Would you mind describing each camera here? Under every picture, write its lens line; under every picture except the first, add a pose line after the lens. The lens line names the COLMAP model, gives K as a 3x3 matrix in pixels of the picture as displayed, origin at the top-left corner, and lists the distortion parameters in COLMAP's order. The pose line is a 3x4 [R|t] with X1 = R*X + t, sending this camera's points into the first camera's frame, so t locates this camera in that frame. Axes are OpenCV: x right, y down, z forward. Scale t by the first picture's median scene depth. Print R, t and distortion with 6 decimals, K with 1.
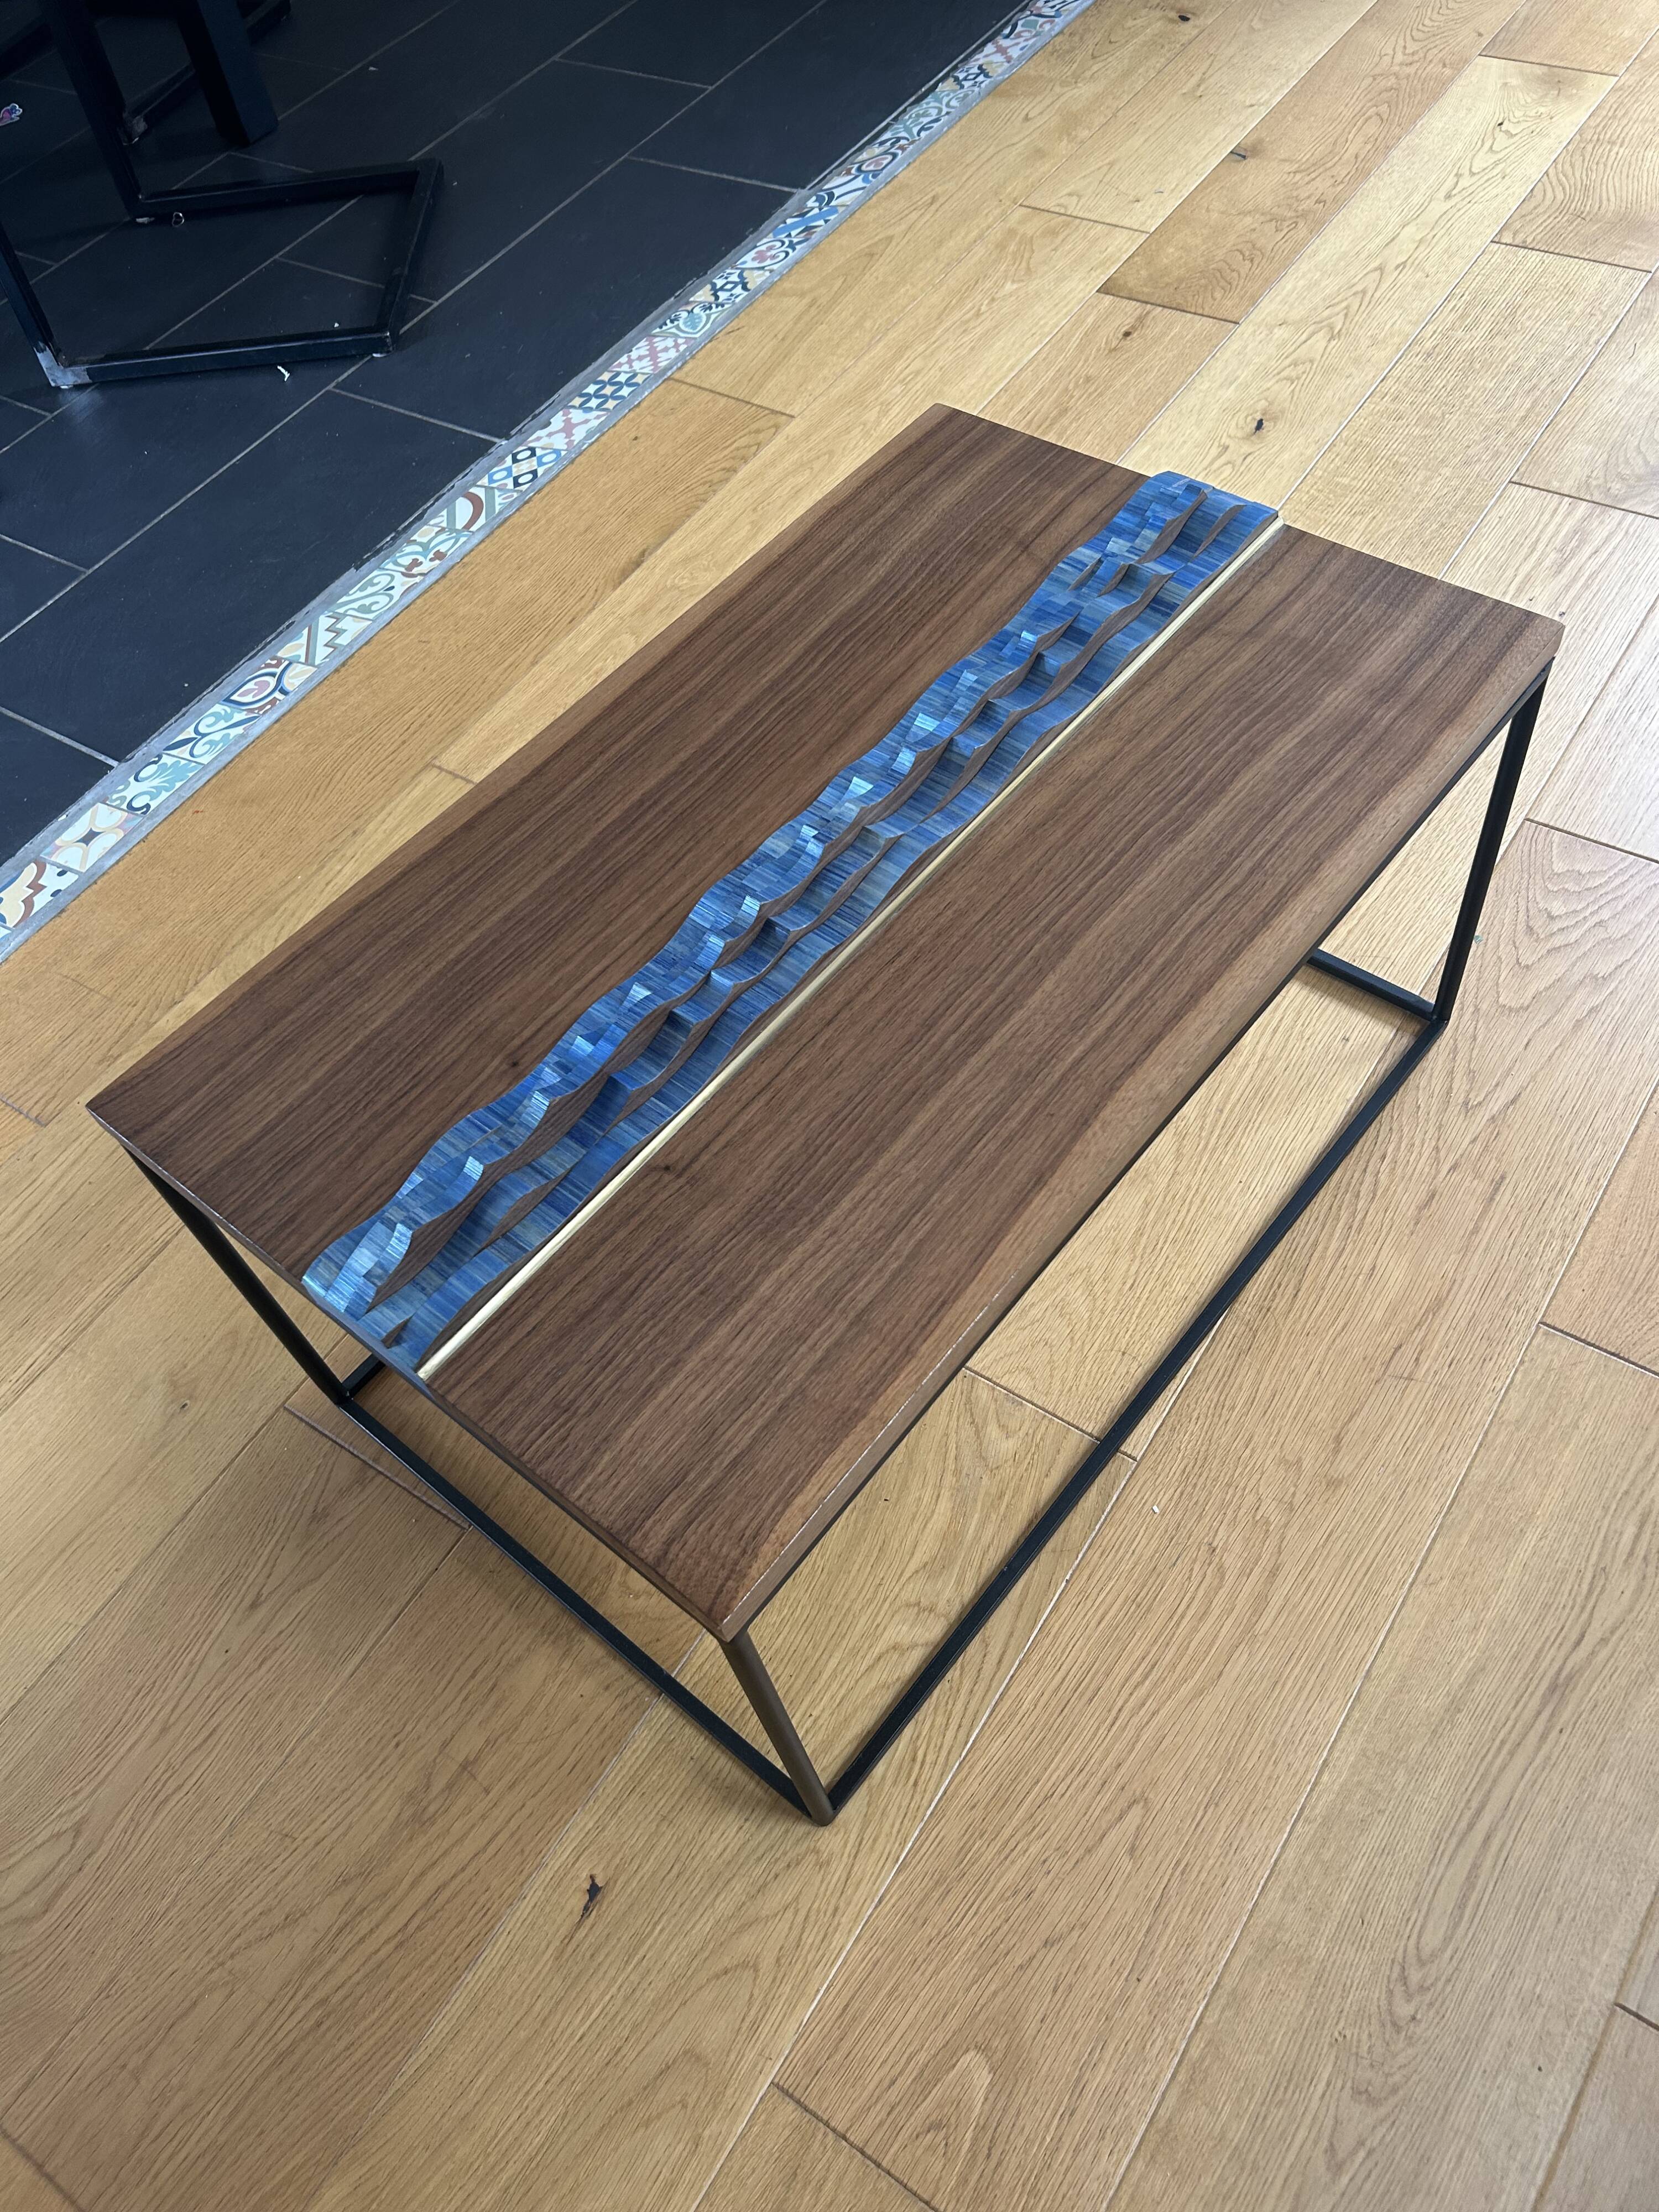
lens RADIAL K [[1674.1, 0, 841.7], [0, 1674.1, 1117.0], [0, 0, 1]] dist [0.037614, -0.043653]
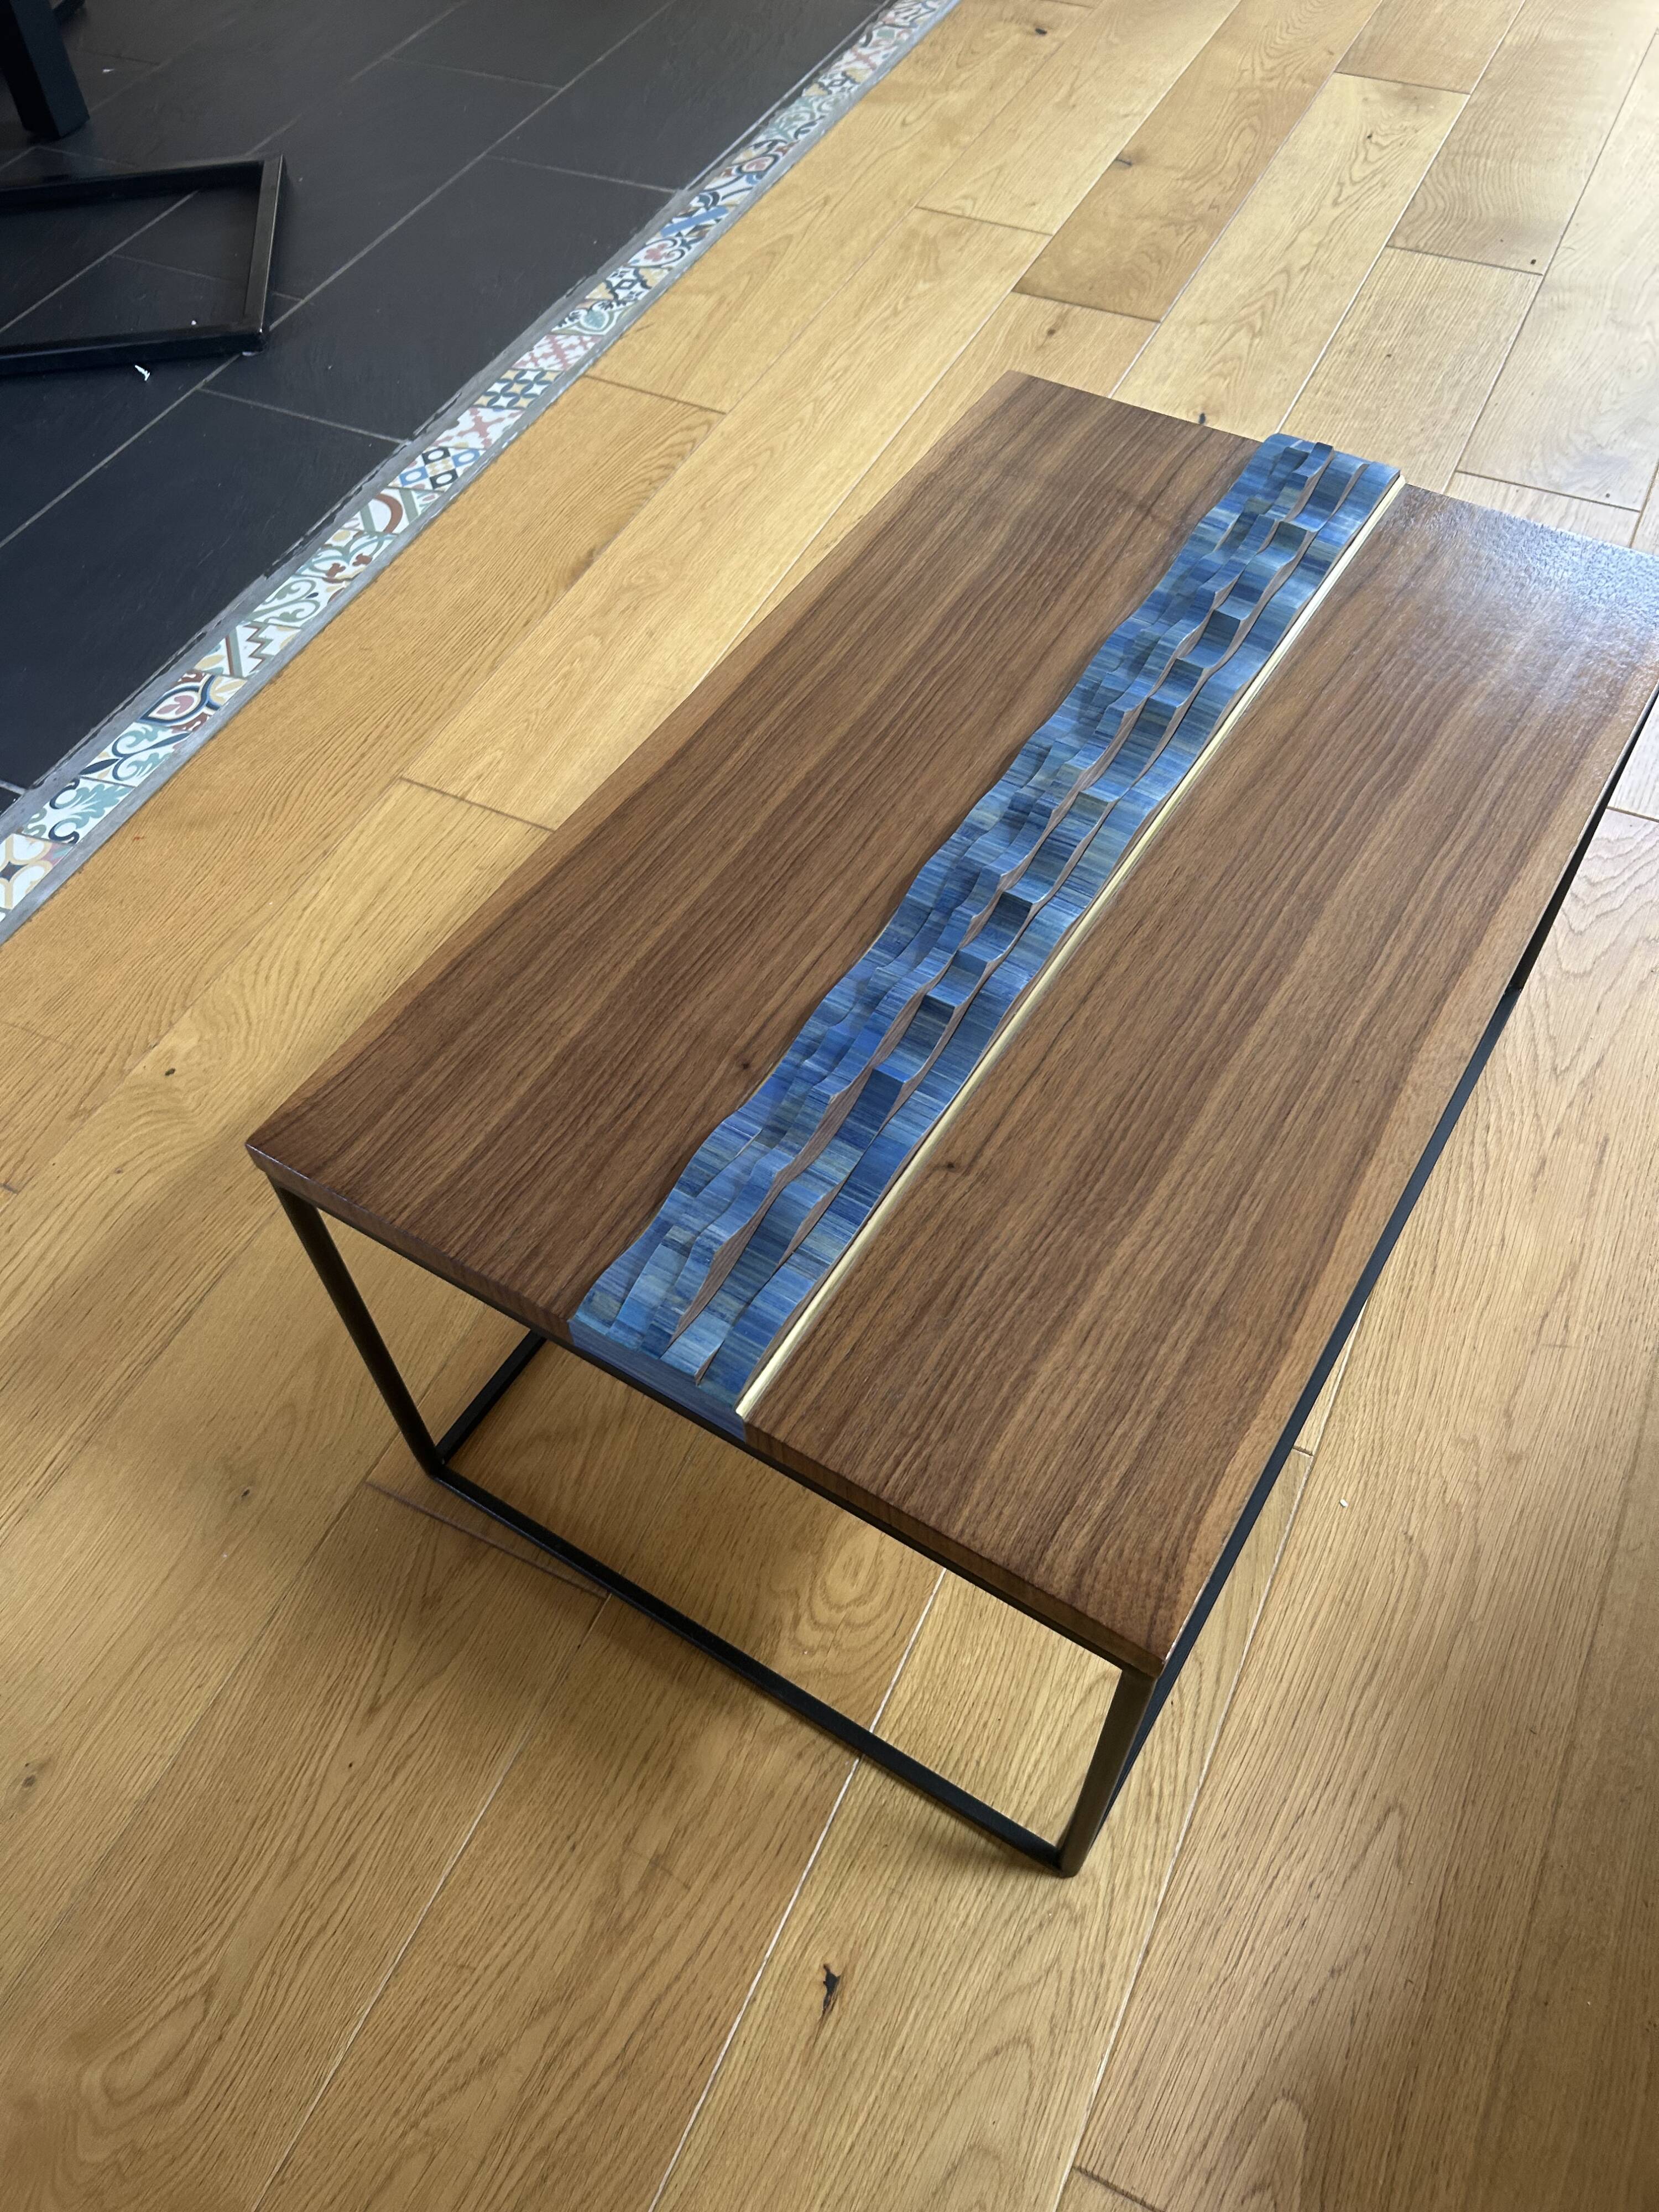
lens RADIAL K [[1674.1, 0, 830.3], [0, 1674.1, 1118.7], [0, 0, 1]] dist [0.037614, -0.043653]
pose [[0.987270, -0.061630, 0.146626, -0.237161], [0.065035, 0.997711, -0.018543, 0.013830], [-0.145148, 0.027843, 0.989018, 0.088867]]
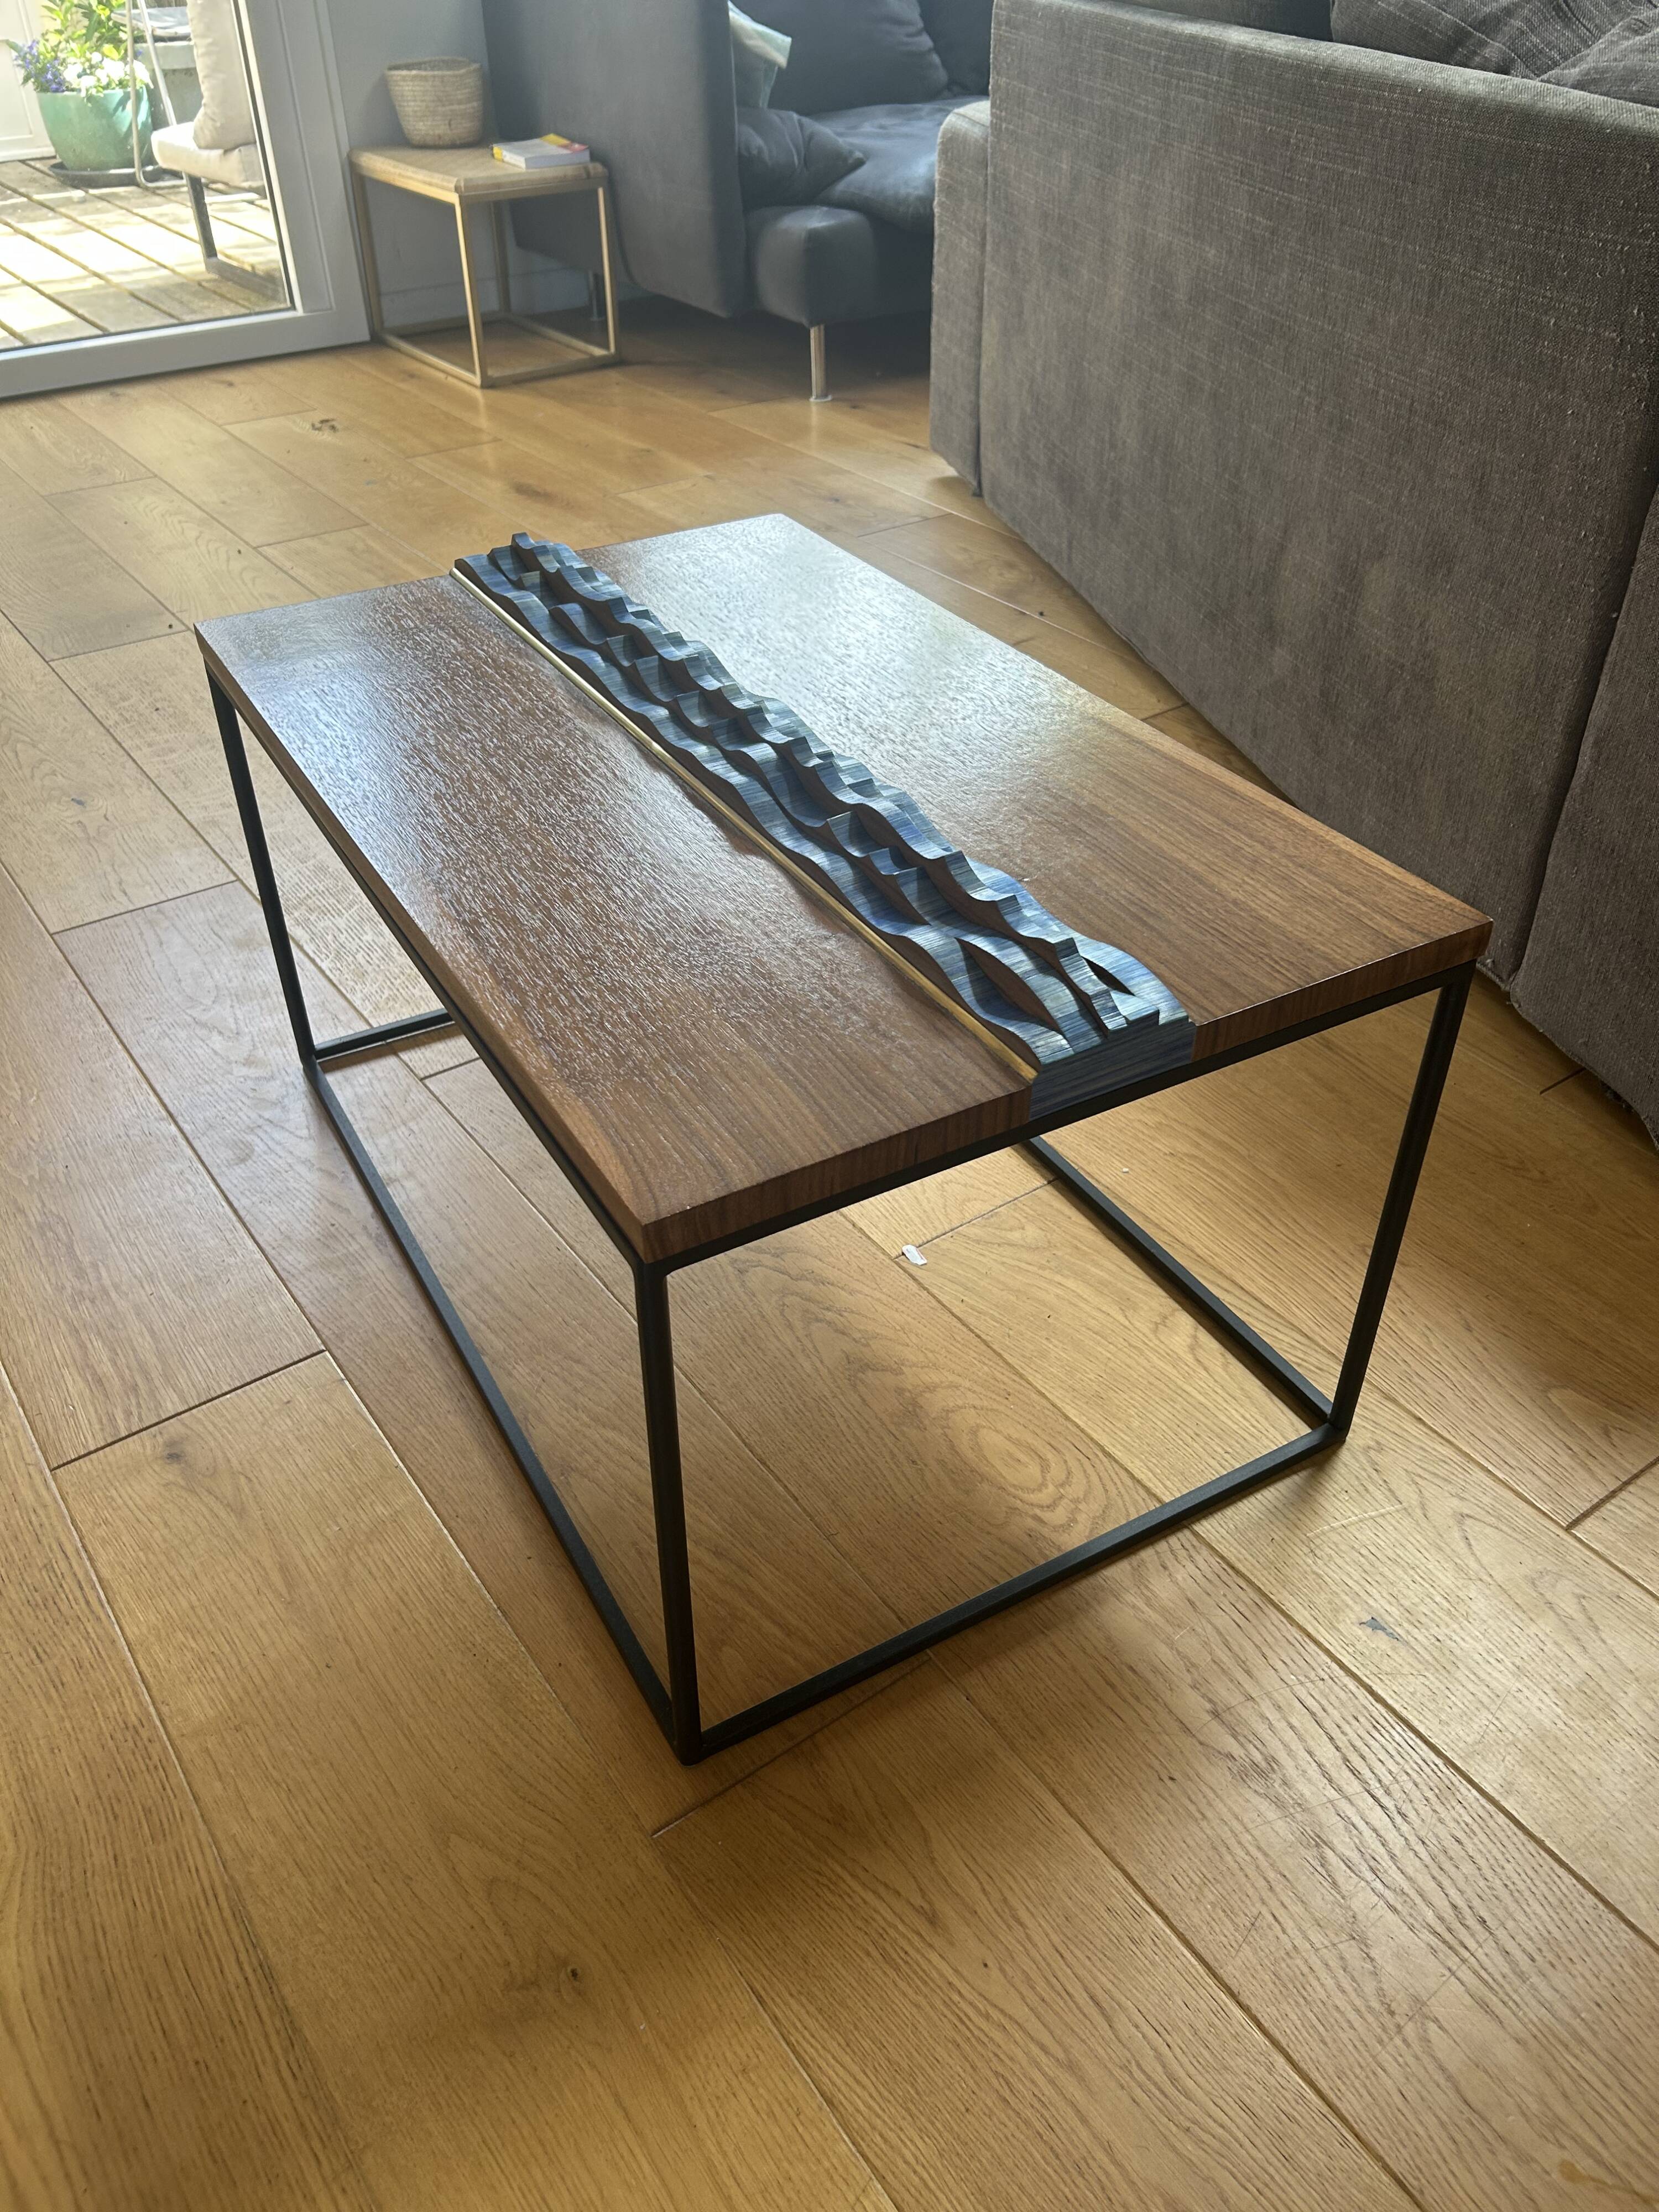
lens RADIAL K [[1674.1, 0, 827.2], [0, 1674.1, 1122.5], [0, 0, 1]] dist [0.037614, -0.043653]
pose [[0.352213, -0.473935, 0.807051, -0.839883], [0.743657, 0.665282, 0.066135, -0.021507], [-0.568260, 0.576876, 0.586766, 0.427352]]
